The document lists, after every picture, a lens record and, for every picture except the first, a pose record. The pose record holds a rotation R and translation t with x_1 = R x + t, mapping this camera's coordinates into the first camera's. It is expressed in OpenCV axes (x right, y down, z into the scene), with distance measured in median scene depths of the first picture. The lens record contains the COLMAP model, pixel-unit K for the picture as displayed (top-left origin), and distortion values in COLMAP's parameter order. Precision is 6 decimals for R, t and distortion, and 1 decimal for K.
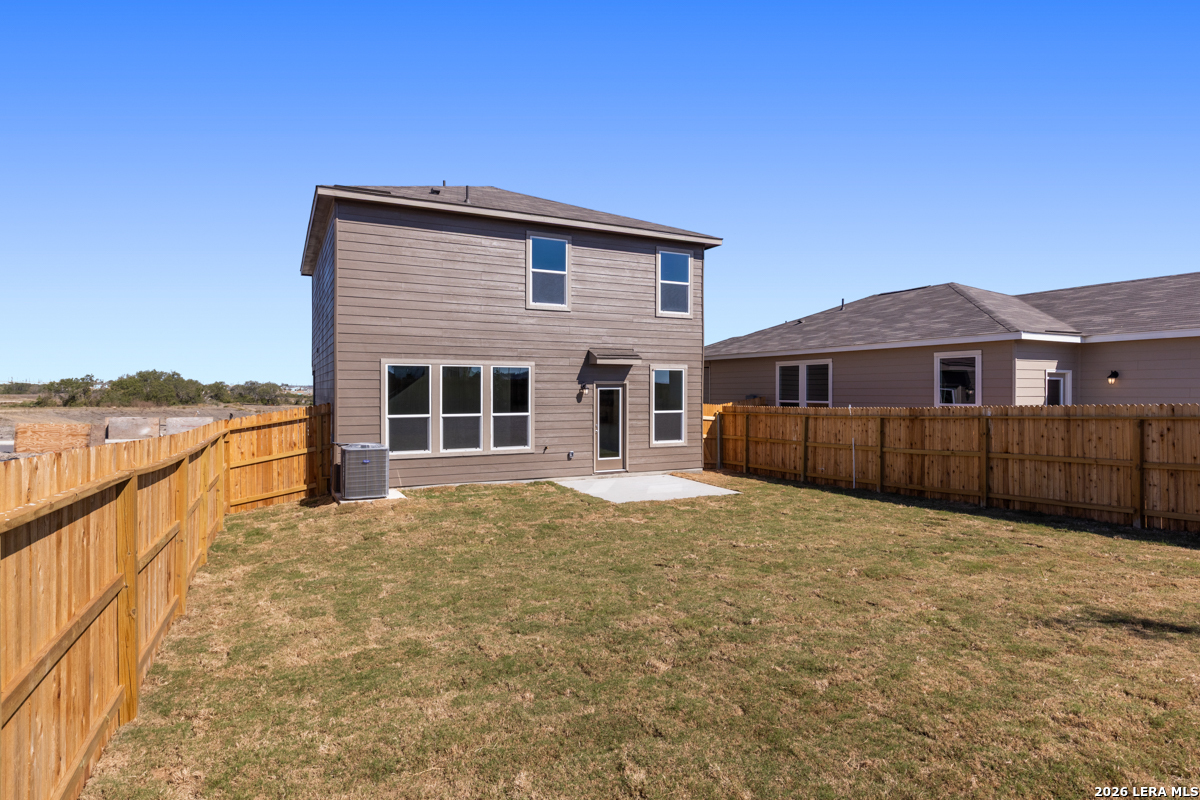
lens RADIAL K [[652.3, 0, 604.4], [0, 652.3, 397.0], [0, 0, 1]] dist [0.001567, -0.000710]
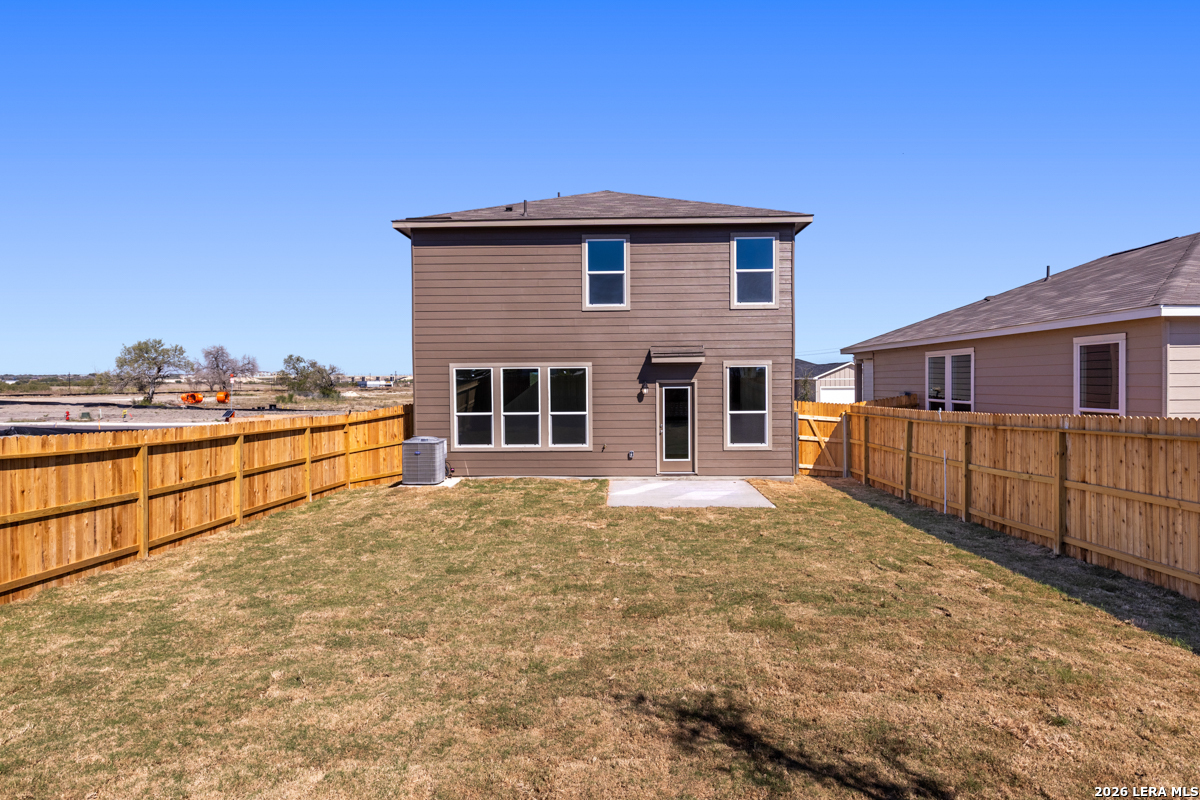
lens RADIAL K [[652.3, 0, 602.5], [0, 652.3, 396.1], [0, 0, 1]] dist [0.001567, -0.000710]
pose [[0.877040, 0.003891, -0.480402, 0.412032], [0.002677, 0.999912, 0.012986, -0.014345], [0.480410, -0.012675, 0.876953, 0.112730]]
